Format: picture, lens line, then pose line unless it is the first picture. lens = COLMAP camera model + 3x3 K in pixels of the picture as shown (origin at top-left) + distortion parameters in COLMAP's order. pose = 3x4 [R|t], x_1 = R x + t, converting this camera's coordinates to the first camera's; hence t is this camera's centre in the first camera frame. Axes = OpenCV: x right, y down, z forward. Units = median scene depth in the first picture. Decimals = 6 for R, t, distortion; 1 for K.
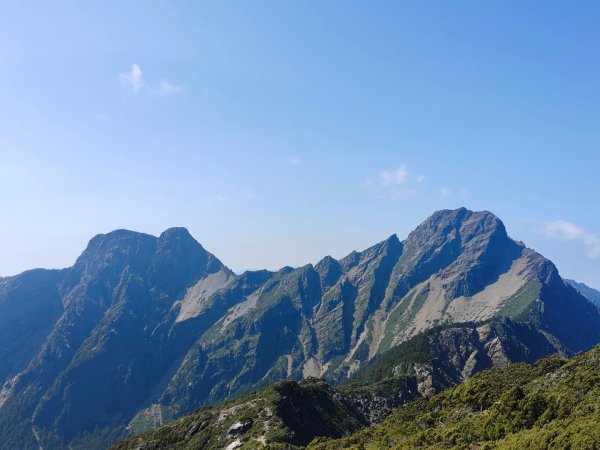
lens RADIAL K [[567.0, 0, 302.9], [0, 567.0, 225.1], [0, 0, 1]] dist [0.014398, 0.022580]
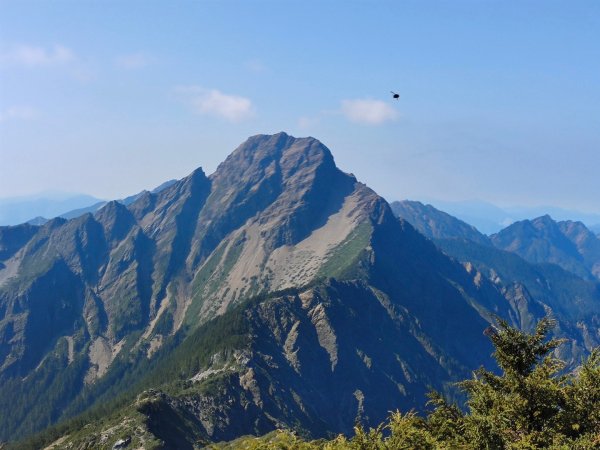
lens RADIAL K [[814.8, 0, 290.2], [0, 814.8, 200.3], [0, 0, 1]] dist [0.085319, -0.341272]
pose [[0.961167, -0.043813, 0.272466, -0.029477], [0.017997, 0.995167, 0.096538, -0.053280], [-0.275378, -0.087886, 0.957310, -0.124183]]
